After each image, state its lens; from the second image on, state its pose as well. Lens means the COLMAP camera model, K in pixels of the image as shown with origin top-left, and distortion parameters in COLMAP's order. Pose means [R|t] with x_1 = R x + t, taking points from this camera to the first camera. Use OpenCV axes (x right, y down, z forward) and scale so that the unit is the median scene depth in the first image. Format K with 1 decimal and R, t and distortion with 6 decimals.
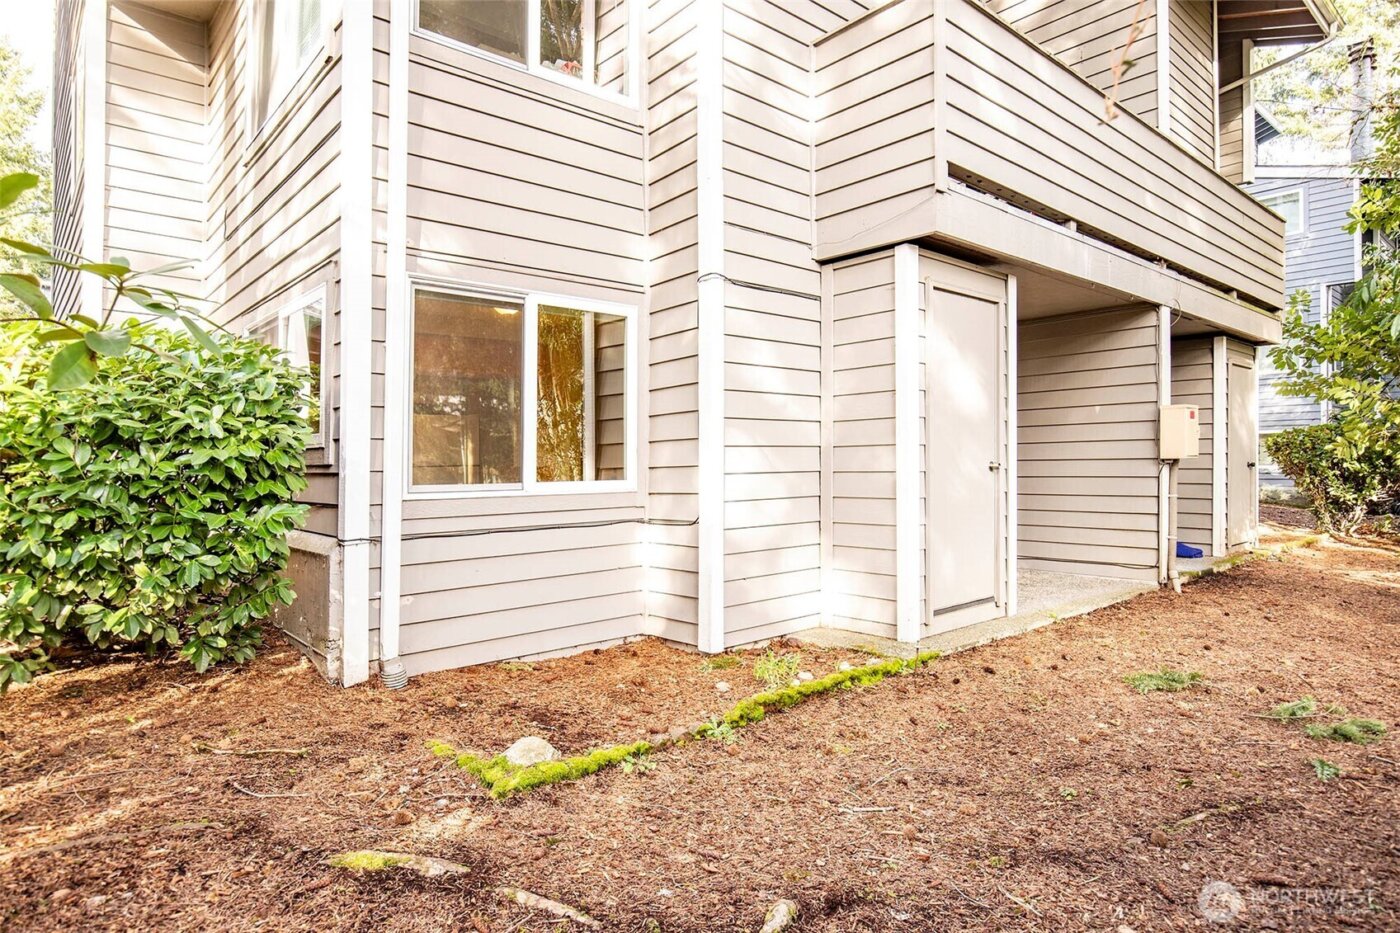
lens RADIAL K [[809.2, 0, 708.2], [0, 809.2, 476.7], [0, 0, 1]] dist [-0.002926, 0.000868]
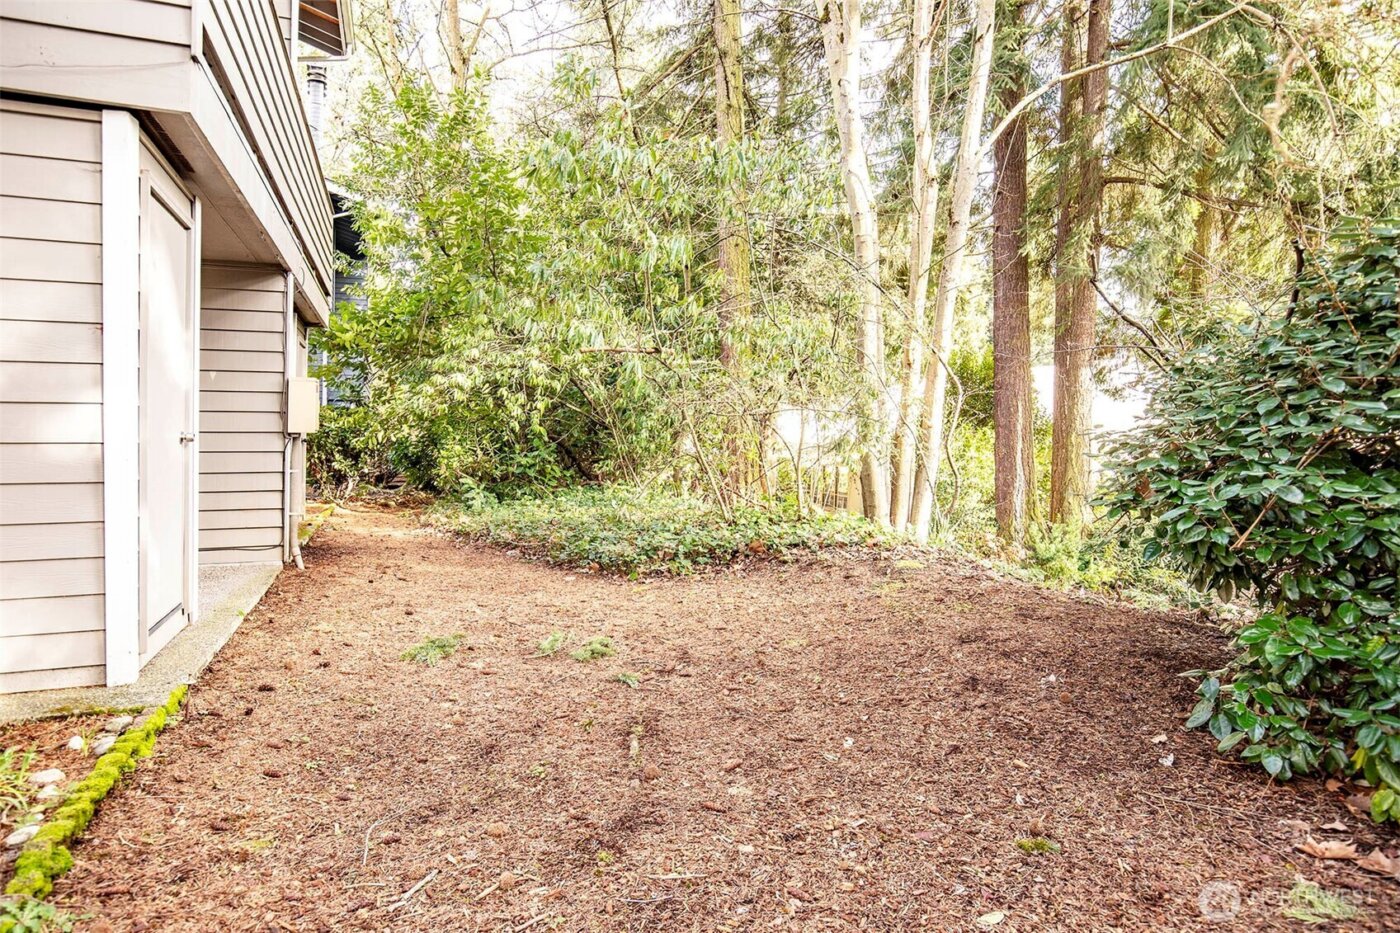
lens RADIAL K [[809.2, 0, 708.2], [0, 809.2, 476.7], [0, 0, 1]] dist [-0.002926, 0.000868]
pose [[0.360115, -0.031948, 0.932361, -0.270521], [0.007595, 0.999481, 0.031314, 0.006798], [-0.932877, -0.004195, 0.360171, 0.334015]]
